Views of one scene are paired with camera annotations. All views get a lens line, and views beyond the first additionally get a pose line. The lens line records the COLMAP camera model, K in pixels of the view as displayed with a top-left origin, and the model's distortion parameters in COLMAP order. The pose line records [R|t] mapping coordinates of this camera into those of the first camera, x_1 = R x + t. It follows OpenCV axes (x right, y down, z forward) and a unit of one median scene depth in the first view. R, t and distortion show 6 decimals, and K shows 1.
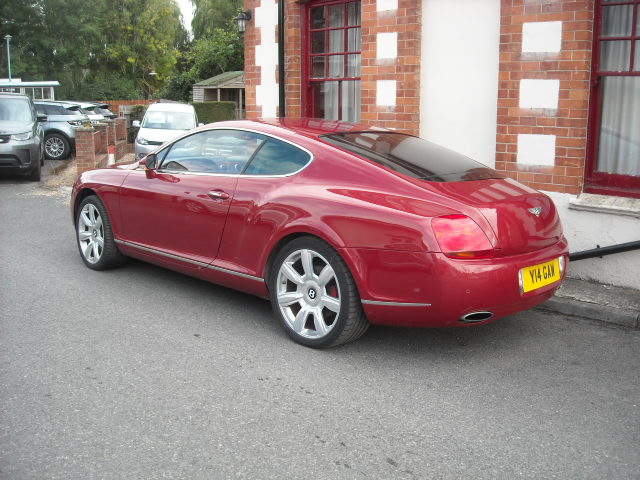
lens RADIAL K [[649.5, 0, 329.2], [0, 649.5, 239.3], [0, 0, 1]] dist [-0.145906, 0.051686]
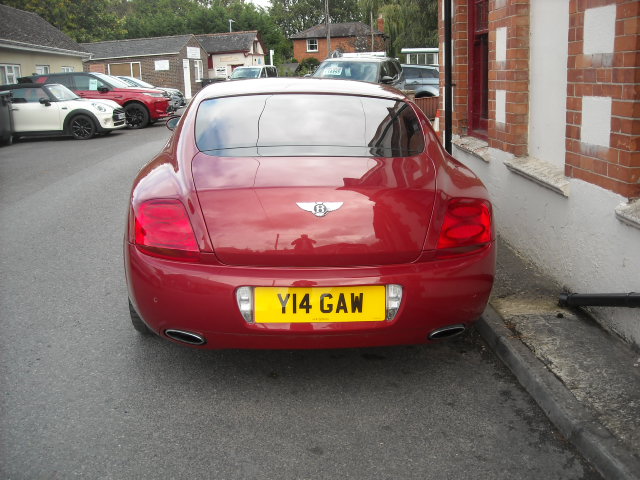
lens RADIAL K [[649.5, 0, 329.2], [0, 649.5, 239.3], [0, 0, 1]] dist [-0.145906, 0.051686]
pose [[0.734107, 0.140317, -0.664378, 0.491074], [-0.107996, 0.990089, 0.089777, -0.046331], [0.670391, 0.005845, 0.741985, 0.321524]]
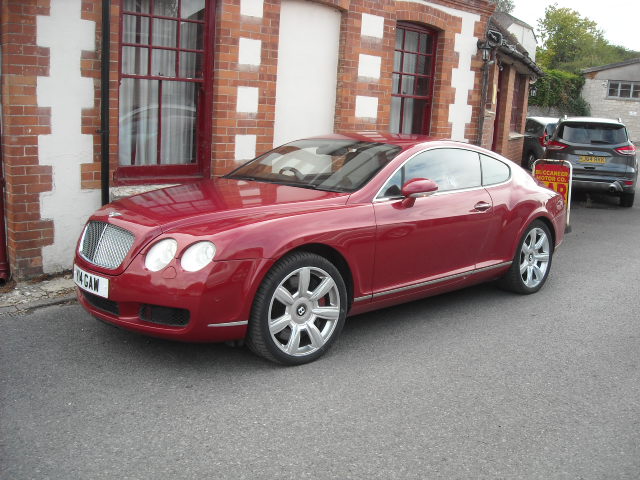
lens RADIAL K [[649.5, 0, 329.2], [0, 649.5, 239.3], [0, 0, 1]] dist [-0.145906, 0.051686]
pose [[0.071539, -0.192046, 0.978775, -0.947787], [0.156900, 0.971239, 0.179100, -0.184209], [-0.985020, 0.140757, 0.099613, 0.844778]]
